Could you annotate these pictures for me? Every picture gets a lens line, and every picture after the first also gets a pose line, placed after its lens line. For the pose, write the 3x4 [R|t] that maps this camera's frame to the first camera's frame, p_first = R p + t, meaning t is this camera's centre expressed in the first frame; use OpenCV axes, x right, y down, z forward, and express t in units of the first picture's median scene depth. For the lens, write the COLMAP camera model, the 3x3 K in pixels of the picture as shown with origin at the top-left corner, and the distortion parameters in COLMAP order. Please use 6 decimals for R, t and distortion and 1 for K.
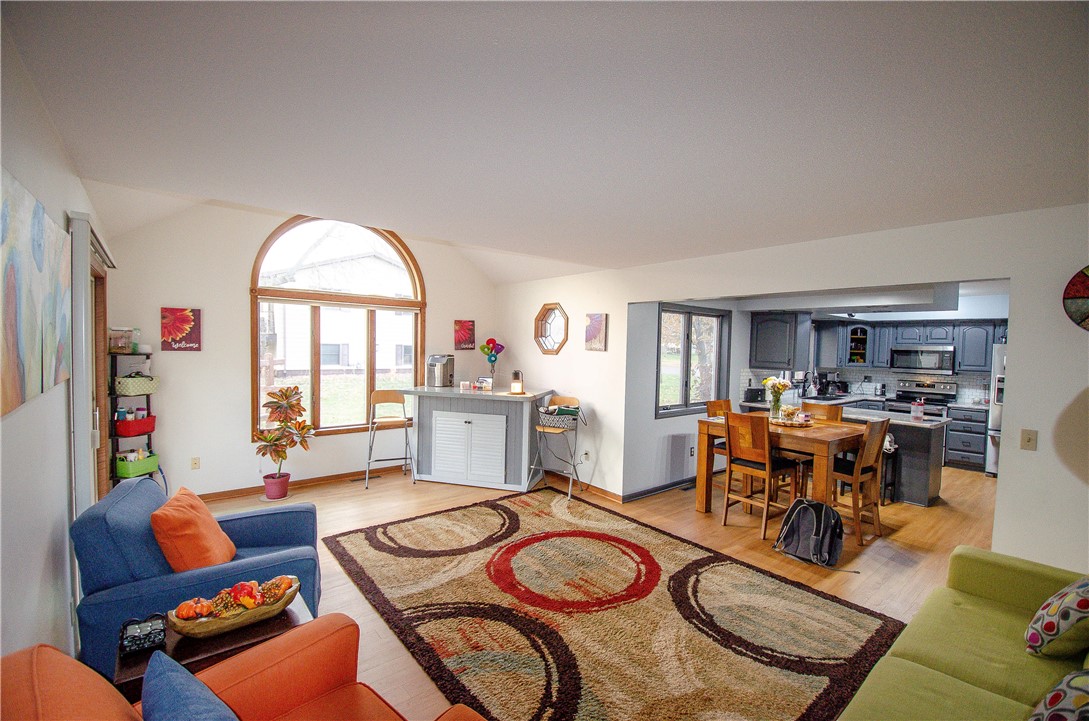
lens RADIAL K [[471.3, 0, 545.6], [0, 471.3, 364.7], [0, 0, 1]] dist [0.025491, -0.022257]
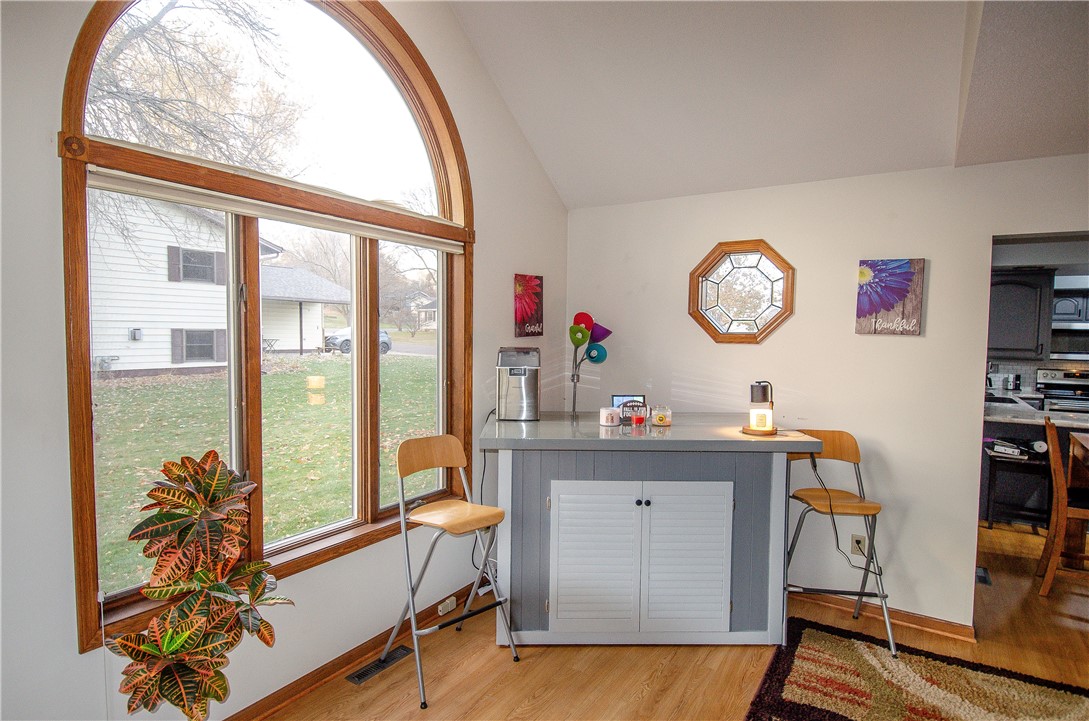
lens RADIAL K [[587.7, 0, 542.9], [0, 587.7, 365.6], [0, 0, 1]] dist [-0.000645, -0.001559]
pose [[0.953303, -0.028929, 0.300626, -0.386095], [0.022418, 0.999434, 0.025087, -0.018715], [-0.301182, -0.017177, 0.953412, 0.481248]]
